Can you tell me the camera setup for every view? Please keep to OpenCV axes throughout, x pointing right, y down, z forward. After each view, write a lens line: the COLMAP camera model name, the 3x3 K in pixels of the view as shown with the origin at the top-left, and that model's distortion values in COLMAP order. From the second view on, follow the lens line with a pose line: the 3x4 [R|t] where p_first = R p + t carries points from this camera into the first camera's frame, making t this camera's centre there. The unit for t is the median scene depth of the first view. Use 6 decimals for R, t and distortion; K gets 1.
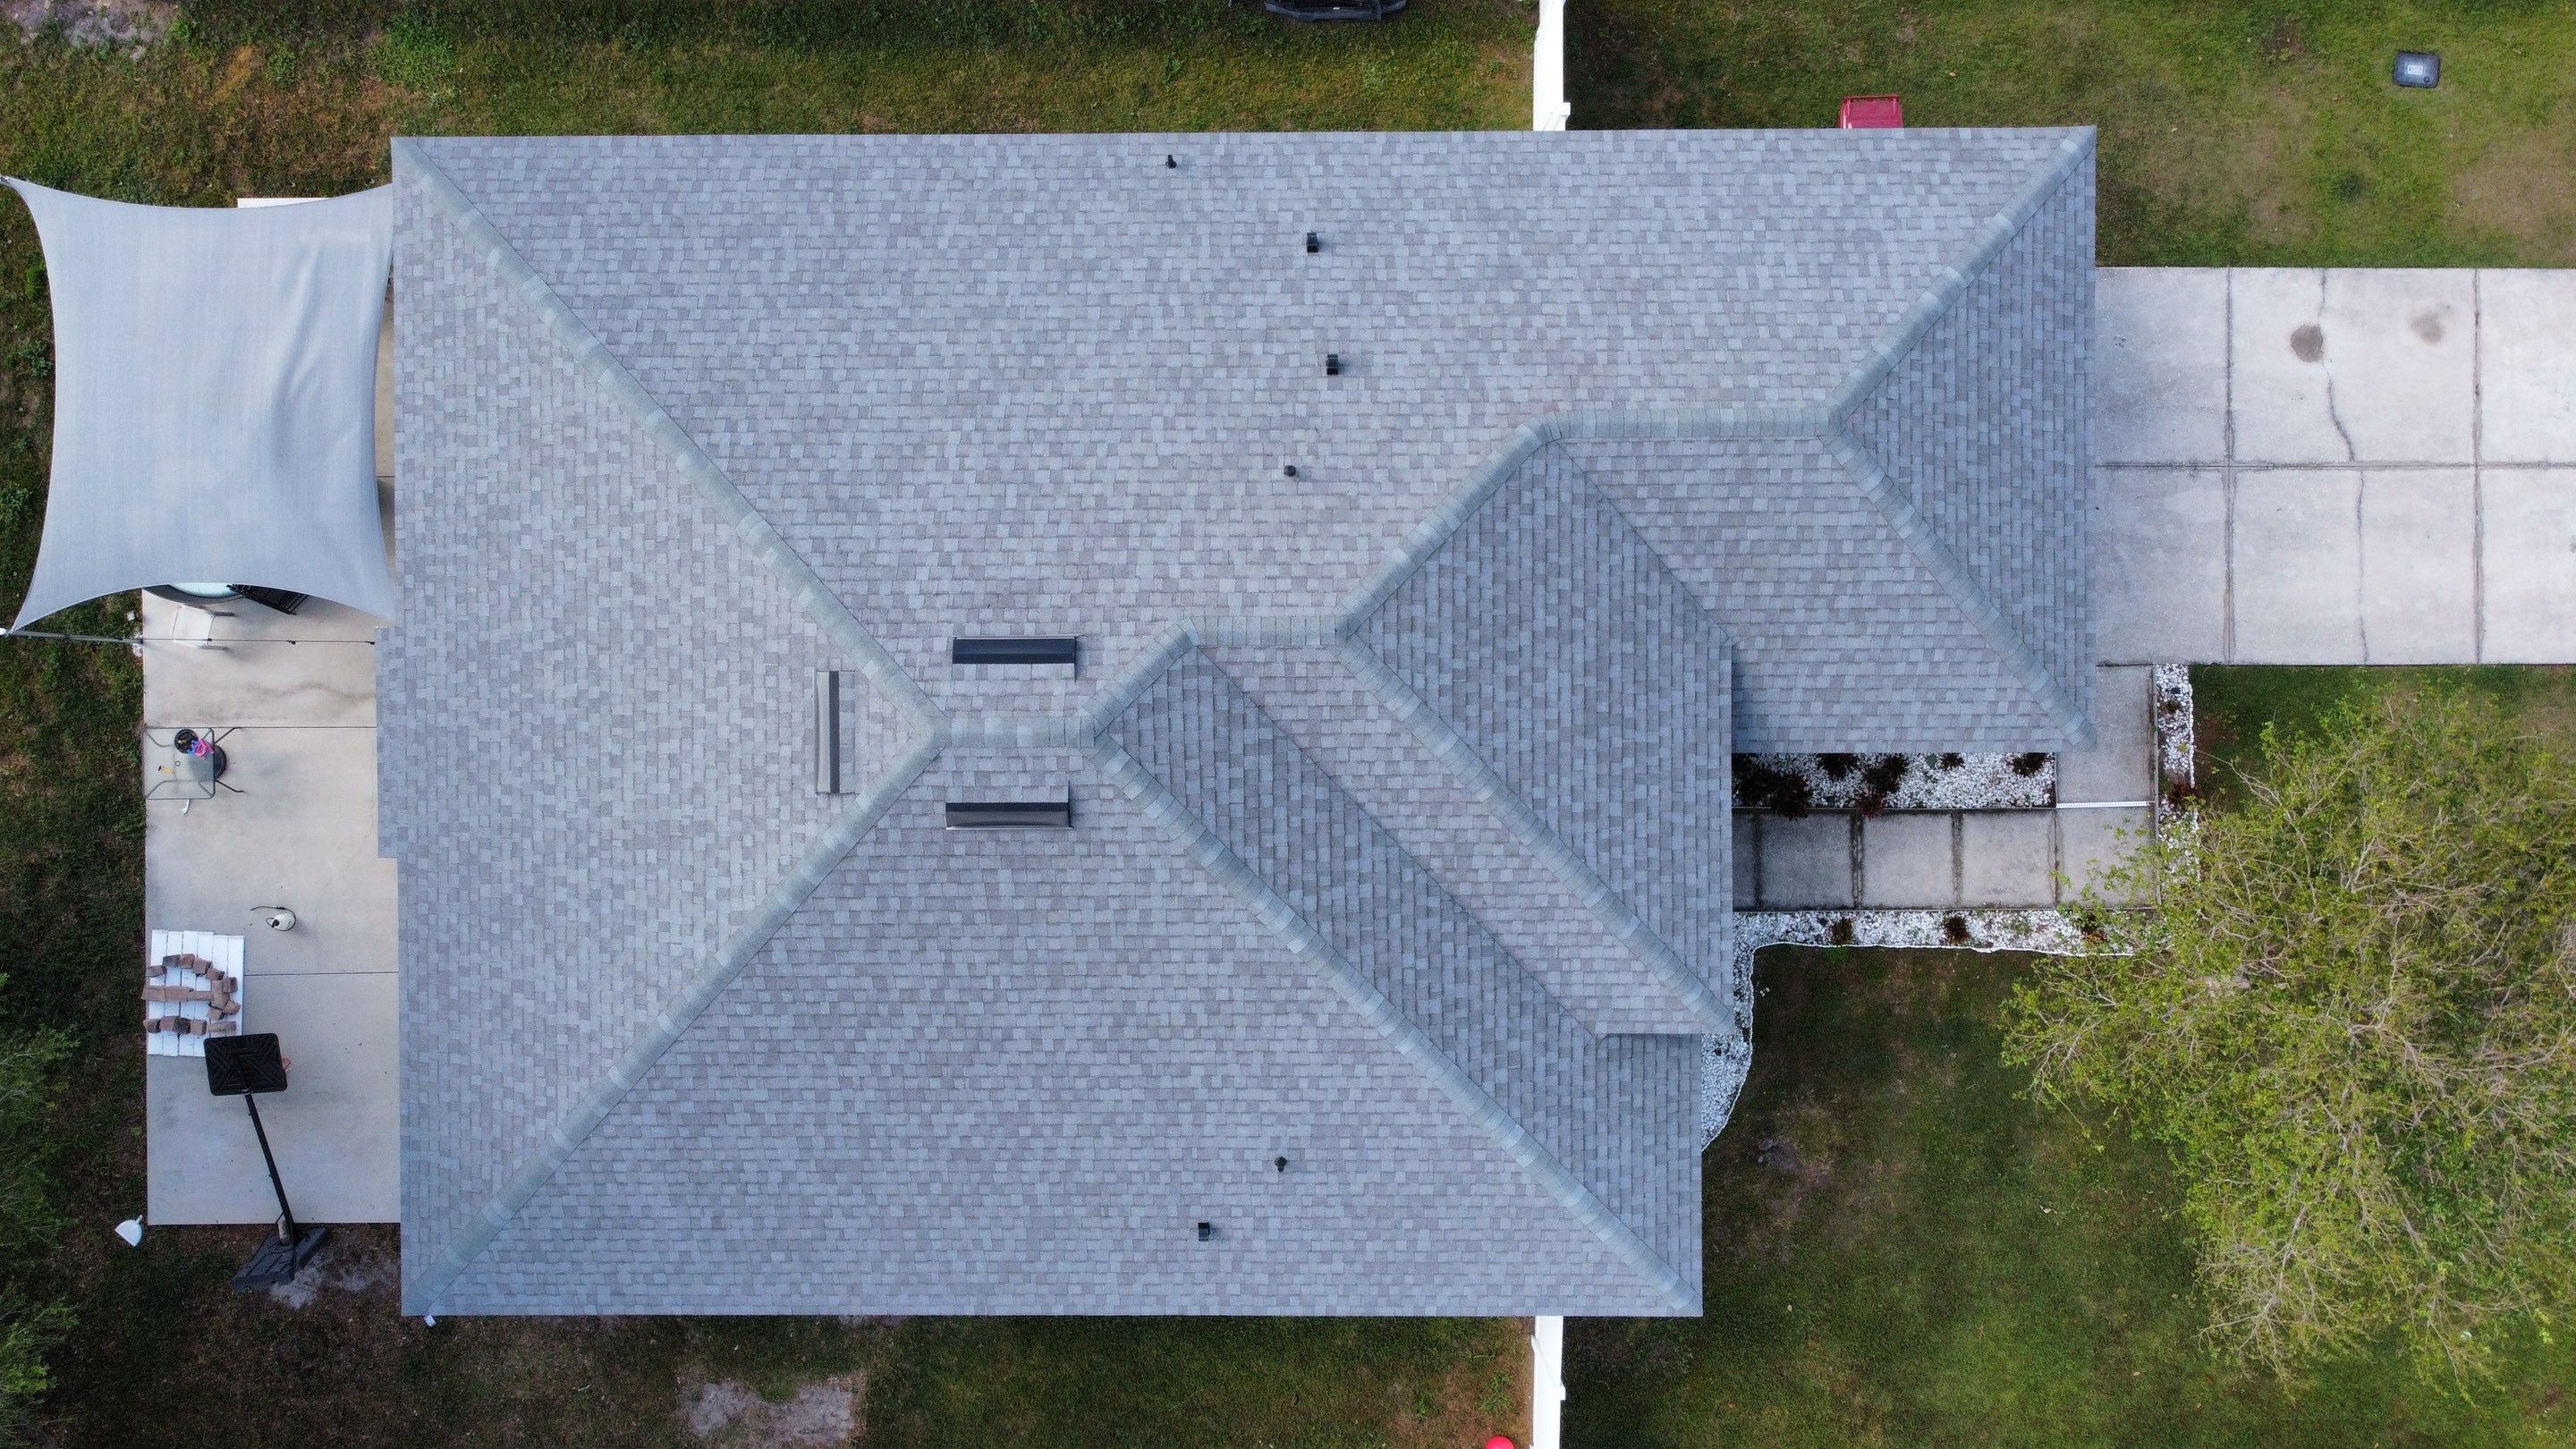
lens RADIAL K [[1941.9, 0, 1258.3], [0, 1941.9, 702.4], [0, 0, 1]] dist [0.007791, -0.013019]
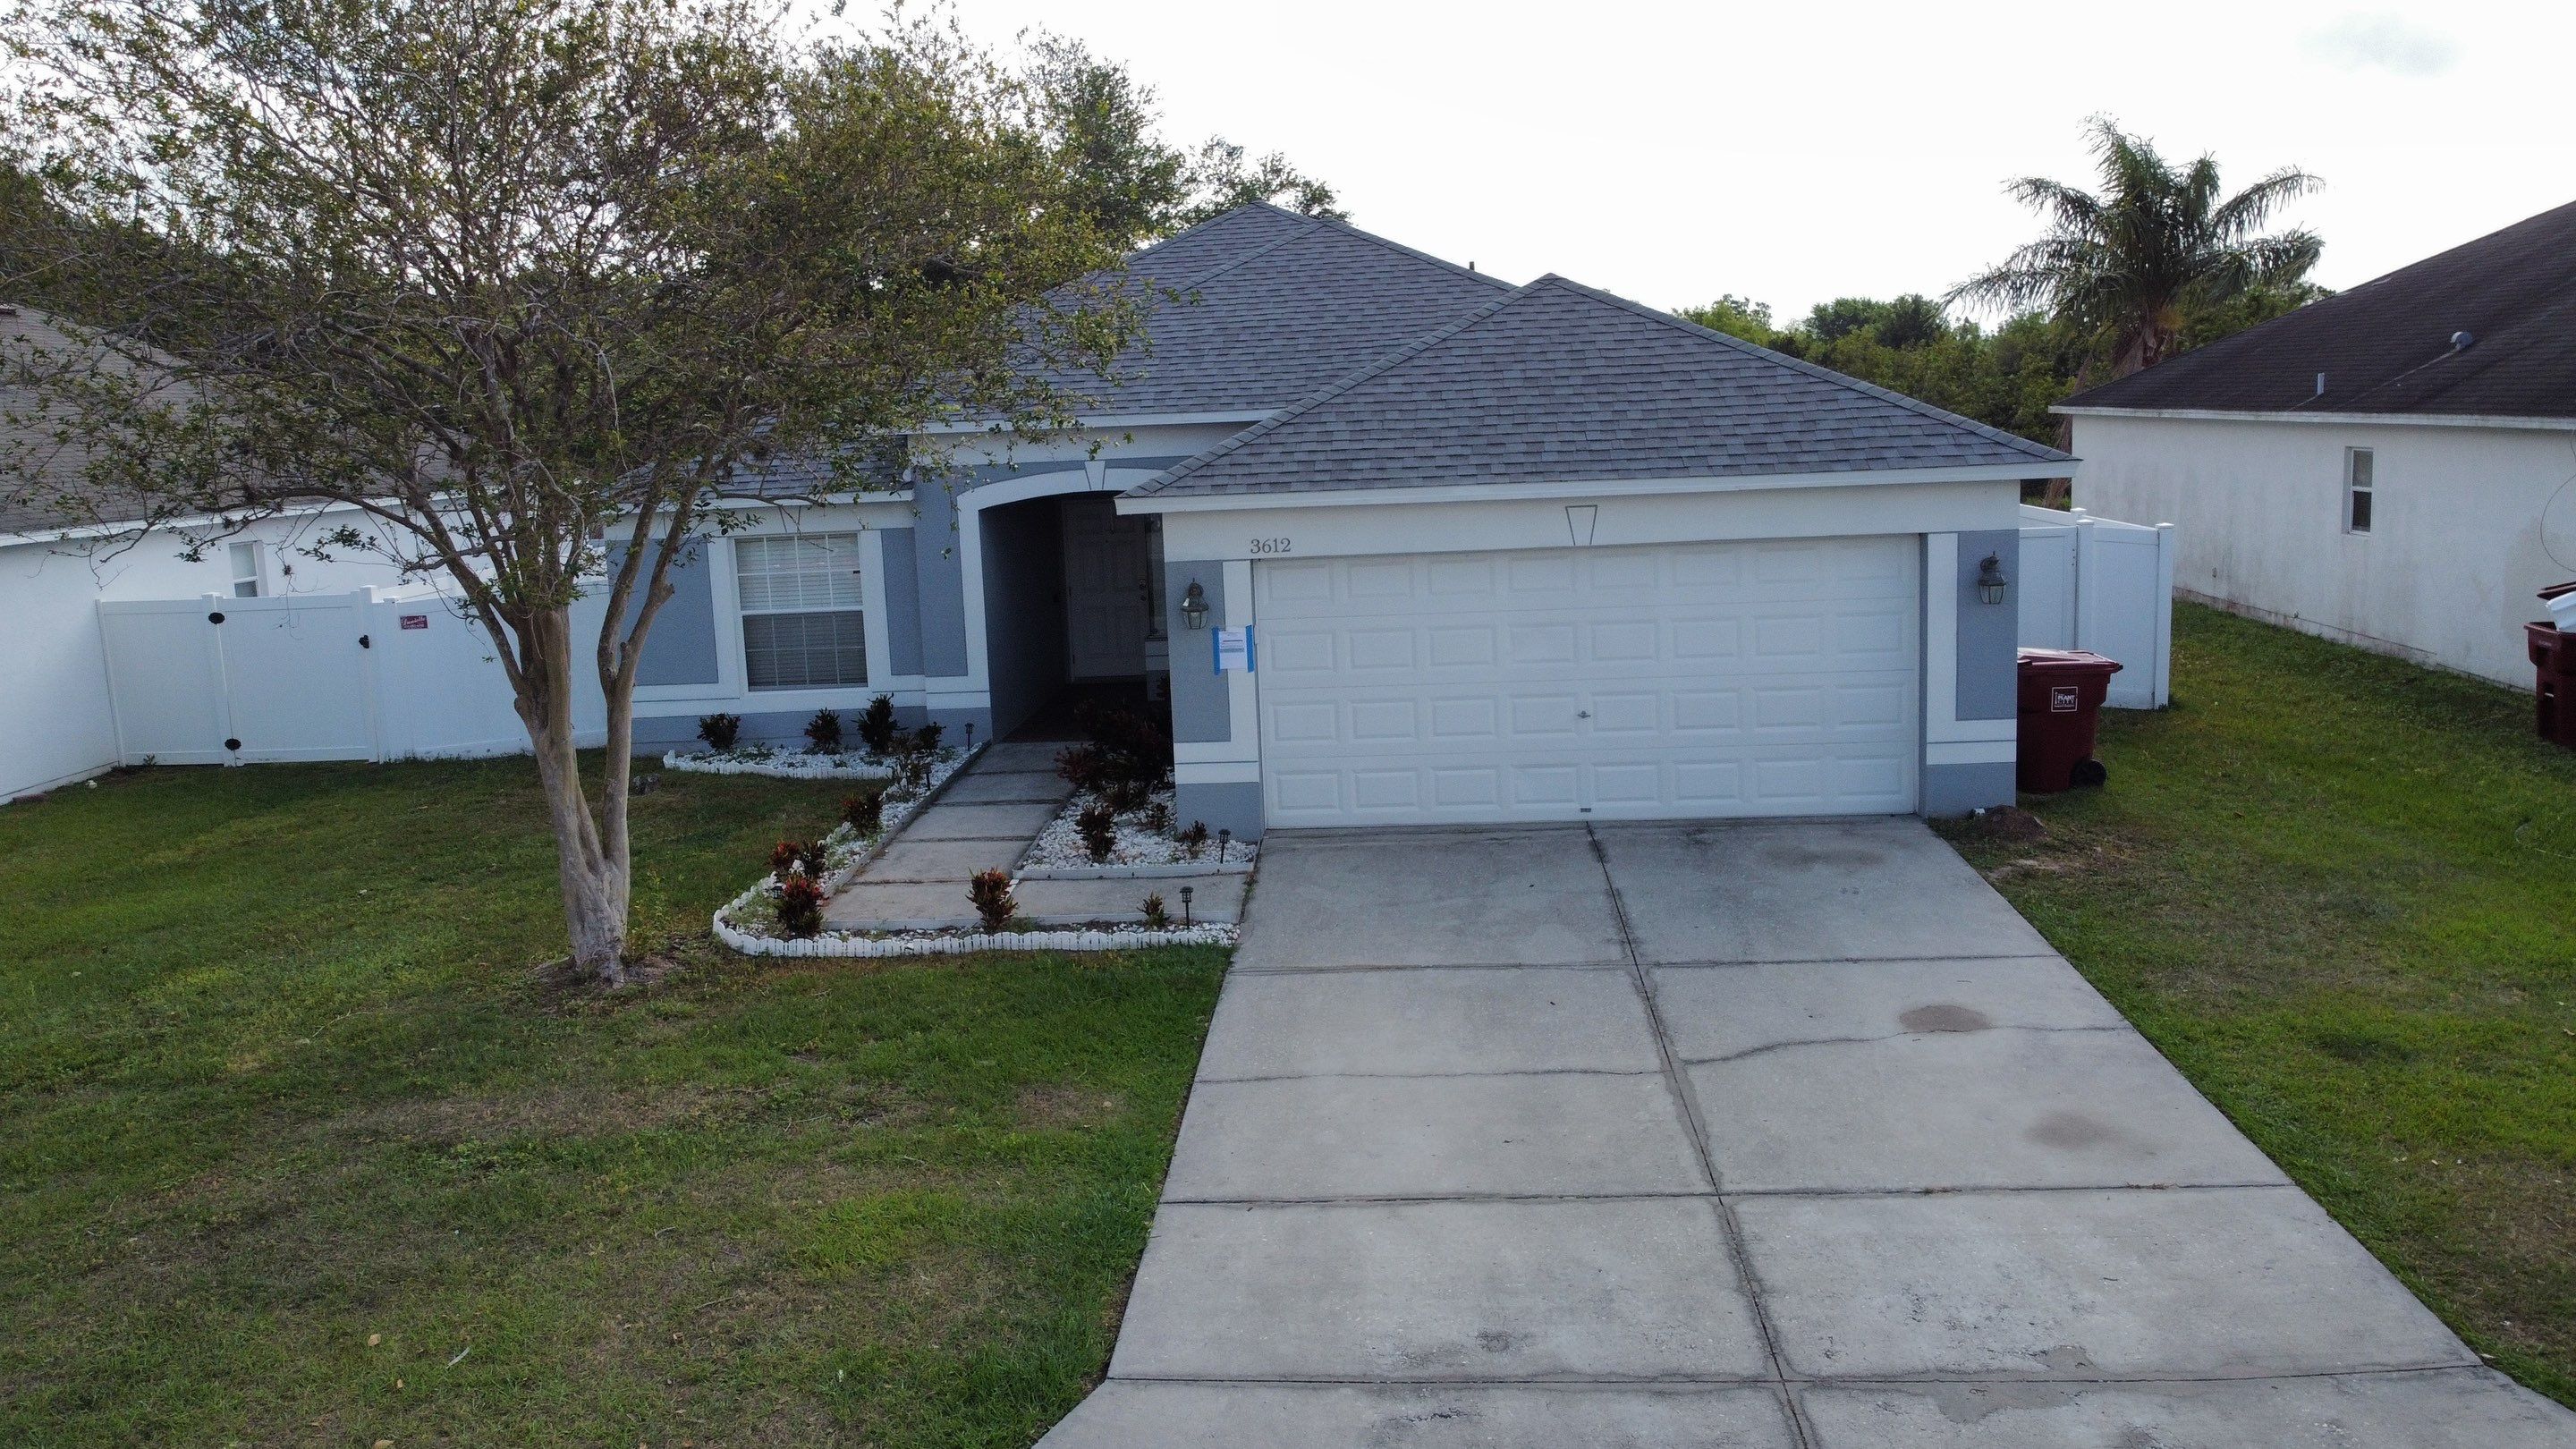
lens RADIAL K [[1941.9, 0, 1267.5], [0, 1941.9, 714.9], [0, 0, 1]] dist [0.007791, -0.013019]
pose [[-0.080921, 0.168017, -0.982457, 1.118207], [-0.996000, 0.023835, 0.086112, -0.084715], [0.037885, 0.985496, 0.165416, 0.988113]]
